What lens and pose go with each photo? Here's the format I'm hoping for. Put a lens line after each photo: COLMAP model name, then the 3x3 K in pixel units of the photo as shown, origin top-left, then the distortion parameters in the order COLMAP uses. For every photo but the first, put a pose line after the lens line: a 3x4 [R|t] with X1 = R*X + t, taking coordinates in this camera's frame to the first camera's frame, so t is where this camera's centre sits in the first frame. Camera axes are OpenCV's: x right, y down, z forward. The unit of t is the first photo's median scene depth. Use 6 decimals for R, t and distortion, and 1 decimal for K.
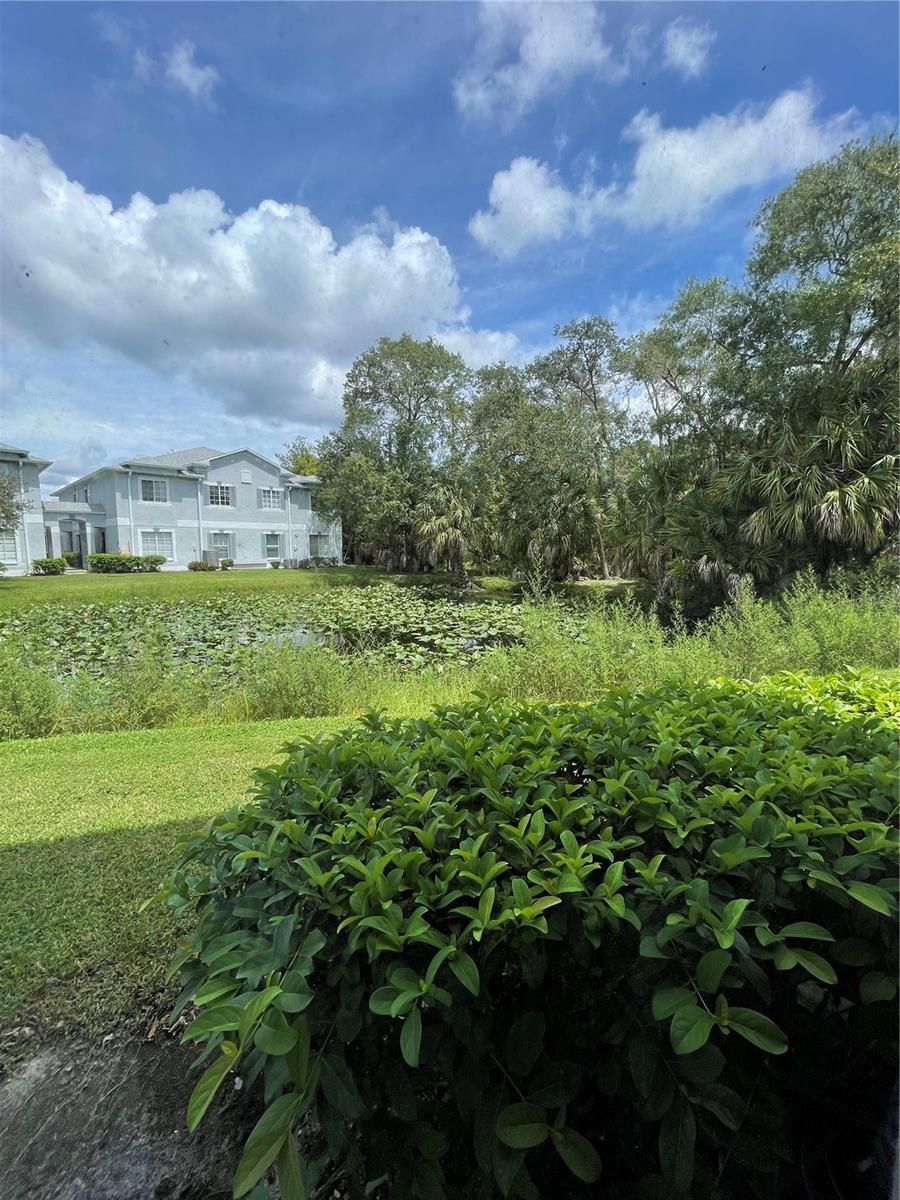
lens RADIAL K [[486.4, 0, 451.0], [0, 486.4, 602.1], [0, 0, 1]] dist [-0.002989, 0.002378]
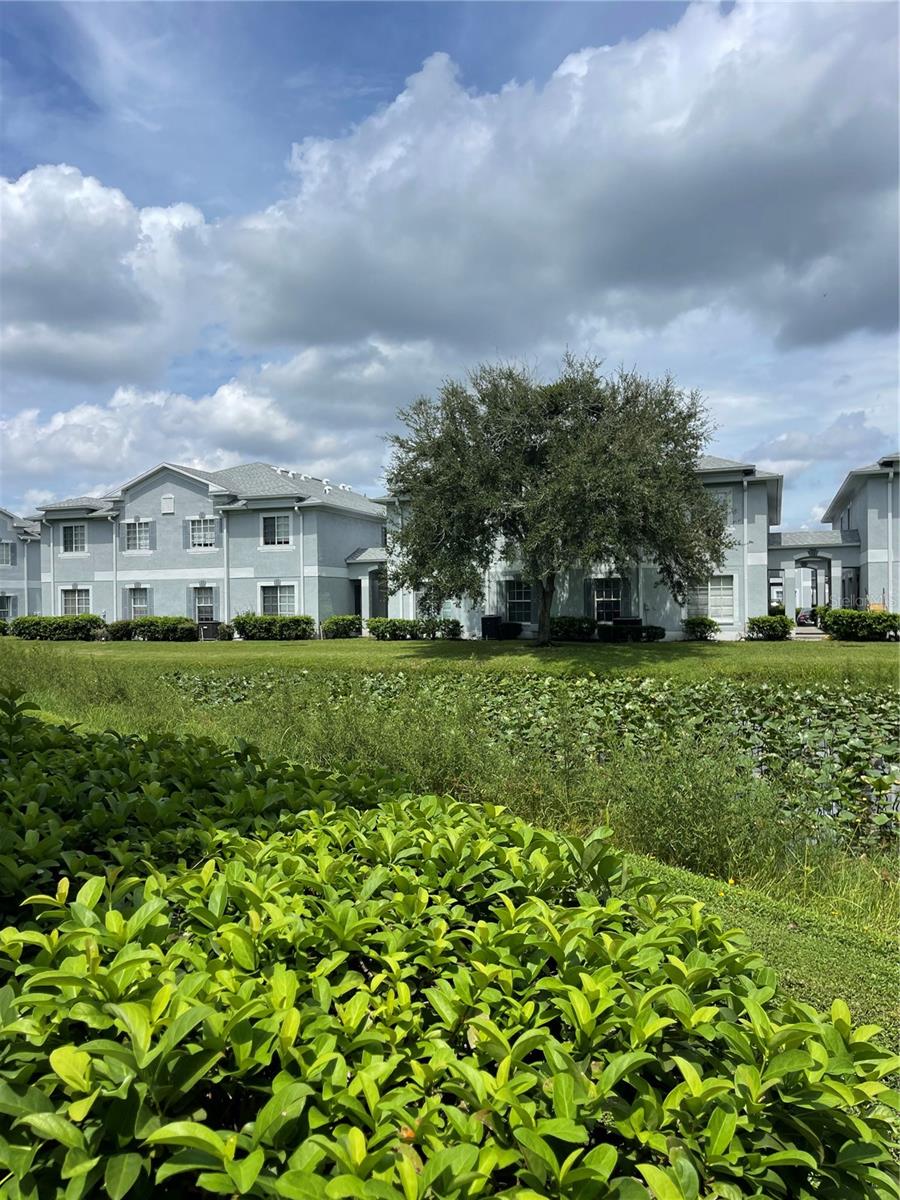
lens RADIAL K [[869.8, 0, 450.3], [0, 869.8, 601.5], [0, 0, 1]] dist [0.007501, 0.000989]
pose [[0.466399, -0.008569, -0.884533, 0.878822], [-0.086011, 0.994775, -0.054990, -0.092834], [0.880383, 0.101727, 0.463225, 0.828048]]
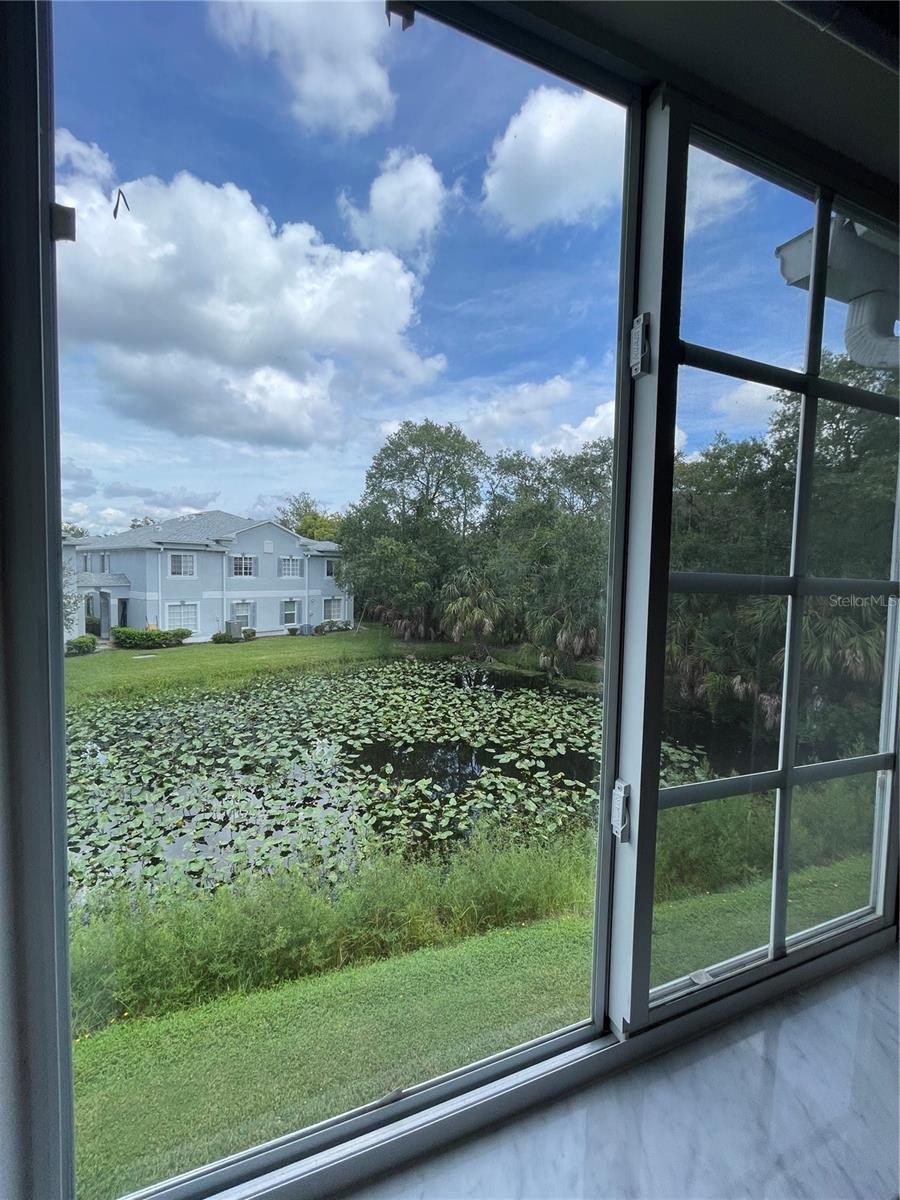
lens RADIAL K [[486.4, 0, 450.9], [0, 486.4, 602.1], [0, 0, 1]] dist [-0.002989, 0.002378]
pose [[0.997260, 0.014098, 0.072616, -0.114643], [-0.010602, 0.998777, -0.048300, -0.100252], [-0.073208, 0.047398, 0.996190, -0.046471]]
